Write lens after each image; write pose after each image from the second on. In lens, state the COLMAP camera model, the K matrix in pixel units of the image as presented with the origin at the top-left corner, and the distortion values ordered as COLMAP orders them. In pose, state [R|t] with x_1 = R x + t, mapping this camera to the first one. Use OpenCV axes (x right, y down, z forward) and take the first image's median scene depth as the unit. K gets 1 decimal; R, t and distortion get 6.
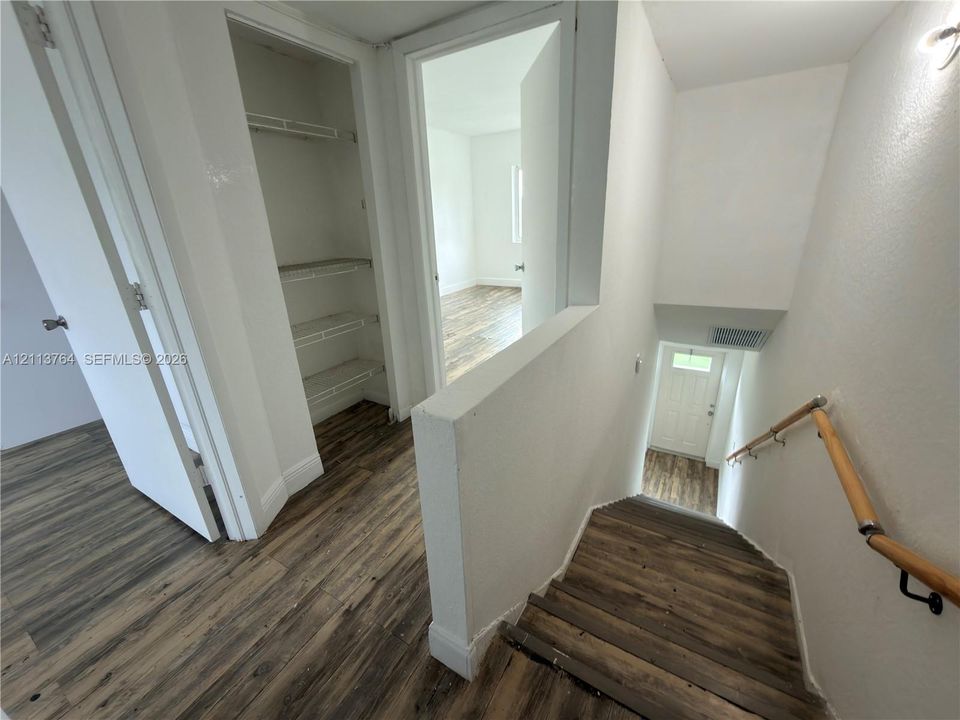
lens RADIAL K [[381.9, 0, 480.0], [0, 381.9, 360.0], [0, 0, 1]] dist [-0.001424, -0.000015]
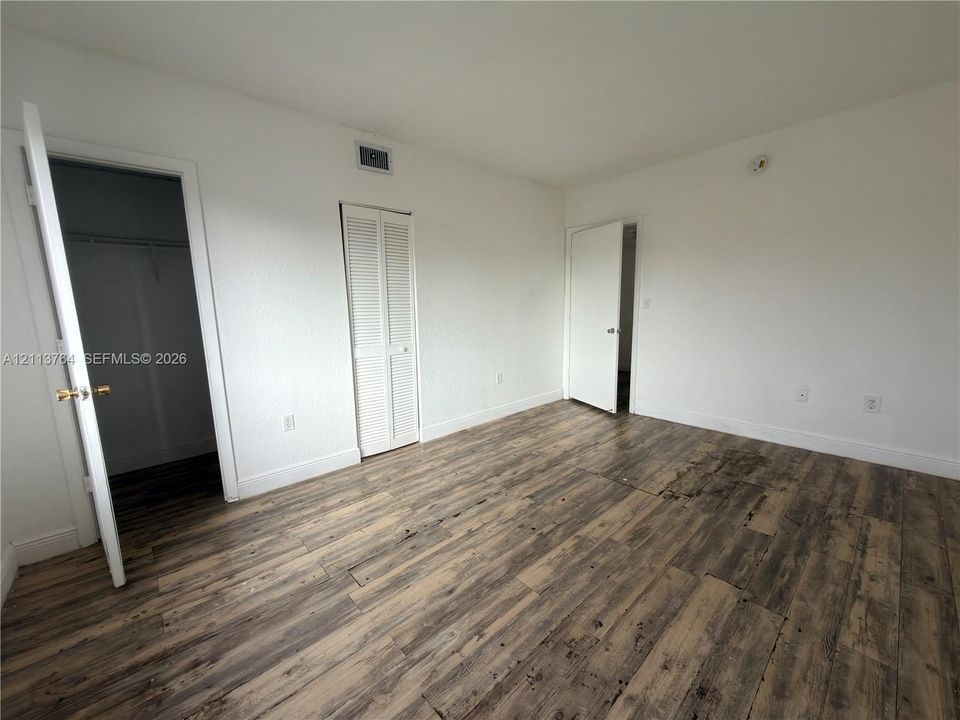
lens RADIAL K [[381.9, 0, 480.0], [0, 381.9, 360.0], [0, 0, 1]] dist [-0.001424, -0.000015]
pose [[-0.953092, 0.016808, 0.302212, 0.012896], [0.162063, 0.871616, 0.462624, -0.428805], [-0.255637, 0.489900, -0.833455, 1.136148]]
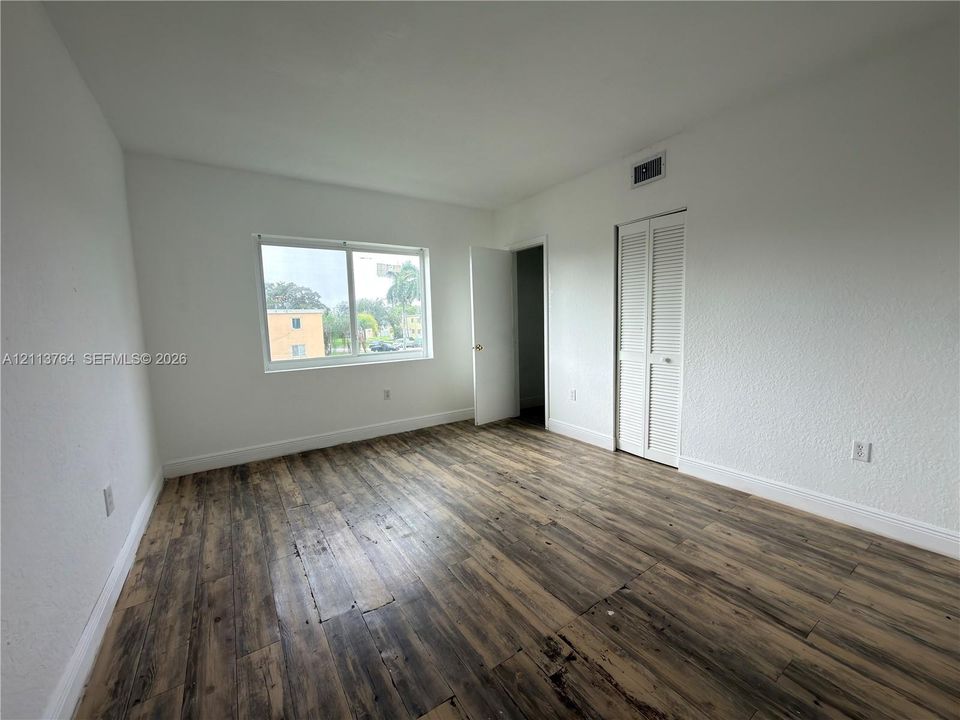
lens RADIAL K [[381.9, 0, 480.0], [0, 381.9, 360.0], [0, 0, 1]] dist [-0.001424, -0.000015]
pose [[0.435668, -0.067887, 0.897544, -0.300462], [0.327765, 0.940657, -0.087949, -0.229541], [-0.838310, 0.332500, 0.432065, 0.656337]]
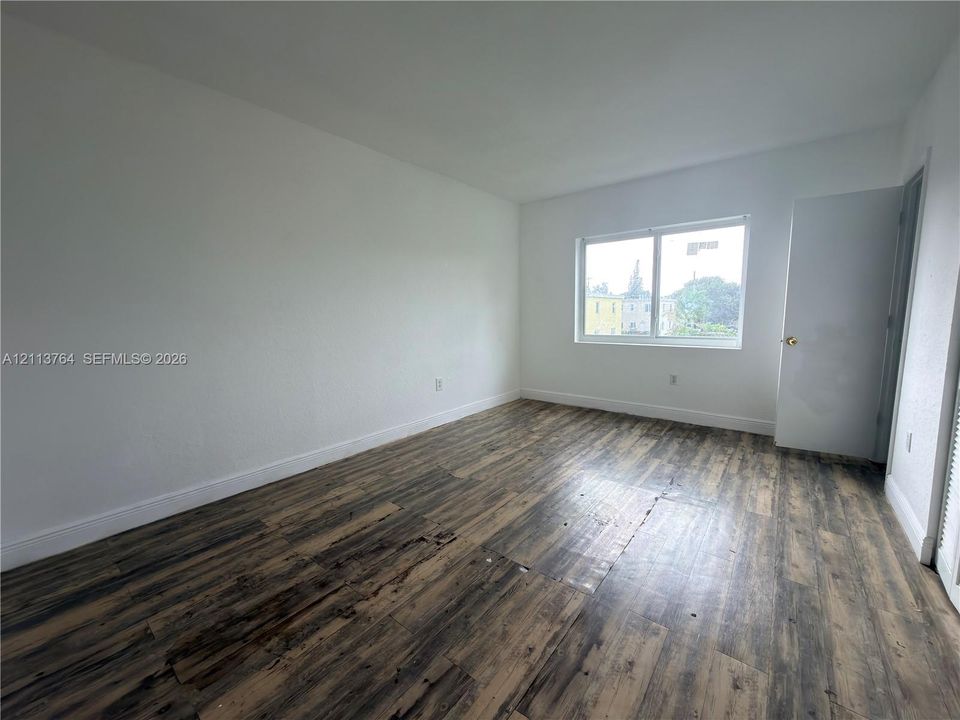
lens RADIAL K [[381.9, 0, 480.0], [0, 381.9, 360.0], [0, 0, 1]] dist [-0.001424, -0.000015]
pose [[0.989487, 0.043411, -0.137951, 0.016853], [-0.073596, 0.972283, -0.221921, -0.139416], [0.124493, 0.229741, 0.965257, 0.398528]]
